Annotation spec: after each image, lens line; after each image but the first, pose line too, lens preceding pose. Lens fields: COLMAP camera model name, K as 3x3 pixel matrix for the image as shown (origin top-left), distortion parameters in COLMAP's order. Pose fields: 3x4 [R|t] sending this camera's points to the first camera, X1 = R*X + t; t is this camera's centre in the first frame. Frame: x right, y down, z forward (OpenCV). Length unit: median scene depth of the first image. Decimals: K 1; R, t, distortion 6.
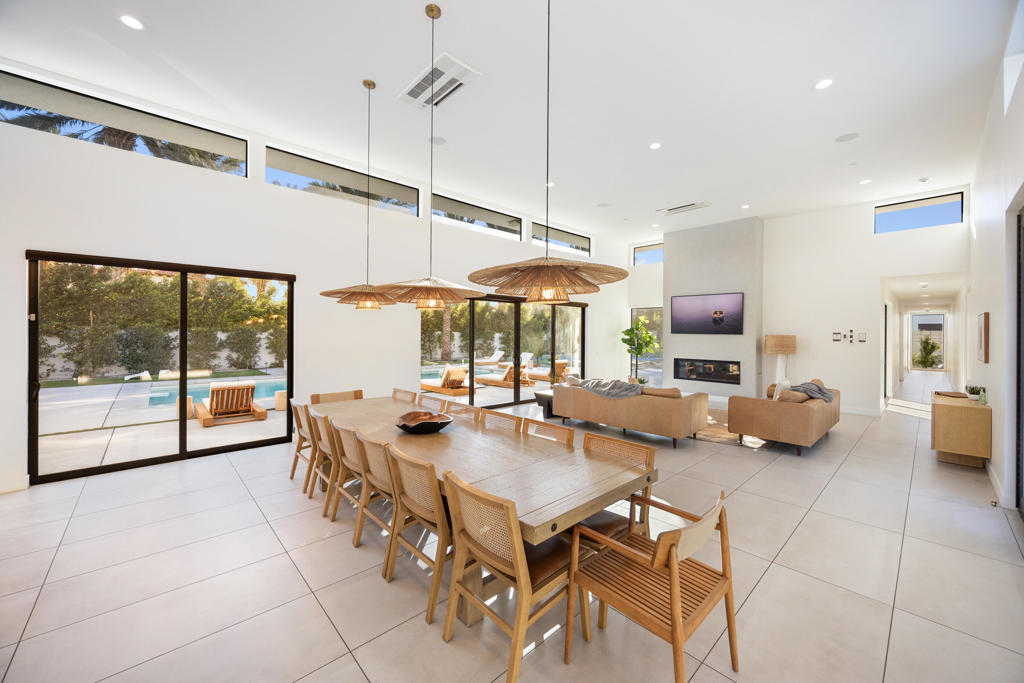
lens RADIAL K [[402.0, 0, 512.0], [0, 402.0, 341.5], [0, 0, 1]] dist [-0.000429, -0.000017]
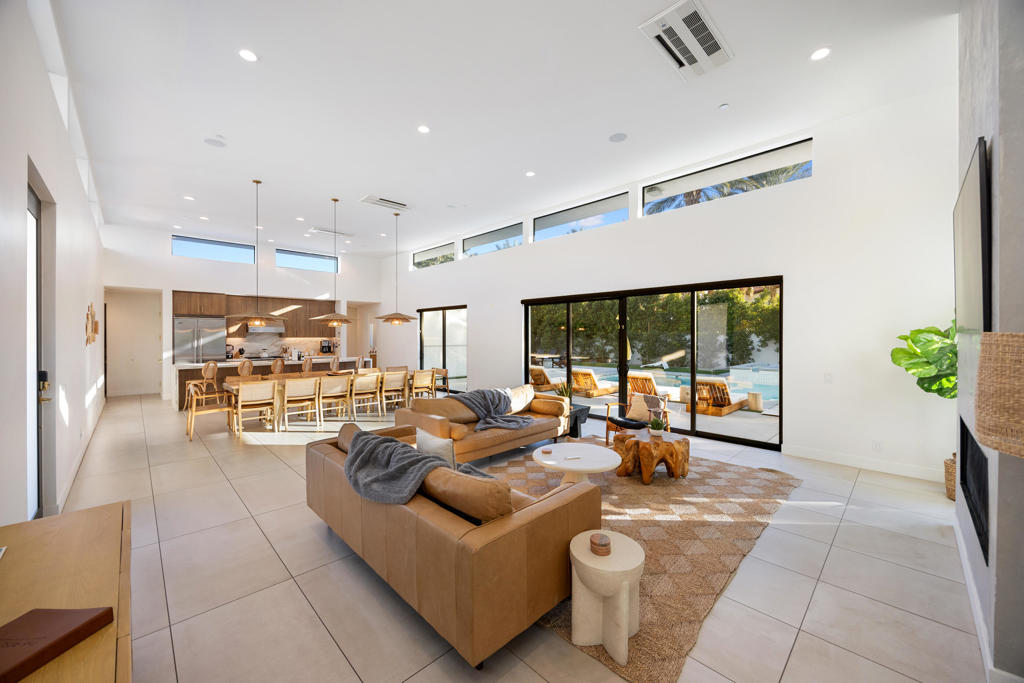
lens RADIAL K [[388.8, 0, 505.9], [0, 388.8, 337.8], [0, 0, 1]] dist [-0.002958, -0.000190]
pose [[0.006709, -0.000893, -0.999977, 1.119457], [-0.017427, 0.999848, -0.001010, -0.015817], [0.999826, 0.017434, 0.006692, 1.076350]]
